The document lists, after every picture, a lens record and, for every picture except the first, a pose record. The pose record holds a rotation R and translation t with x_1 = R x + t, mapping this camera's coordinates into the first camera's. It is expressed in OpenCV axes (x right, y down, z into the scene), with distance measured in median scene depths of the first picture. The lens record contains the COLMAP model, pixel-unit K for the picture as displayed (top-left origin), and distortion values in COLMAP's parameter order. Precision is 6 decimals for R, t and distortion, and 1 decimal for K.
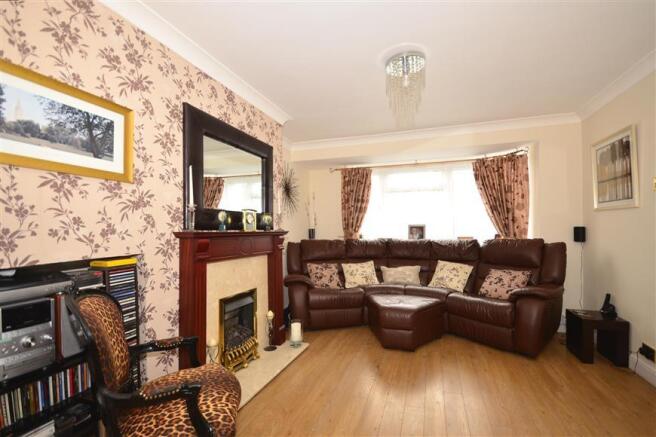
lens RADIAL K [[281.2, 0, 338.7], [0, 281.2, 223.9], [0, 0, 1]] dist [-0.002208, -0.000987]
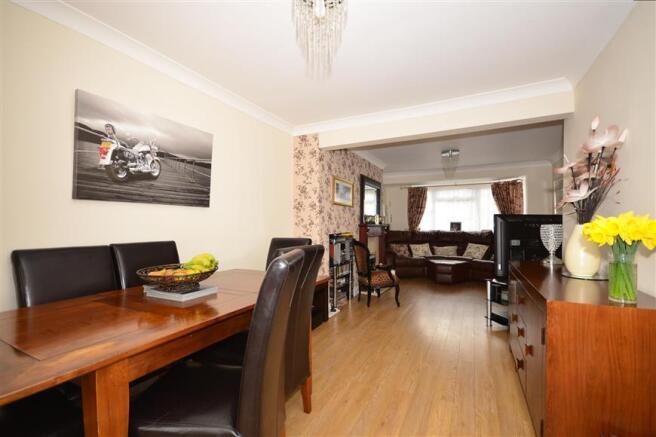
lens RADIAL K [[281.2, 0, 338.7], [0, 281.2, 223.9], [0, 0, 1]] dist [-0.002208, -0.000987]
pose [[0.991639, 0.008275, -0.128779, -0.206859], [-0.006622, 0.999890, 0.013256, -0.003922], [0.128875, -0.012292, 0.991585, -0.787687]]
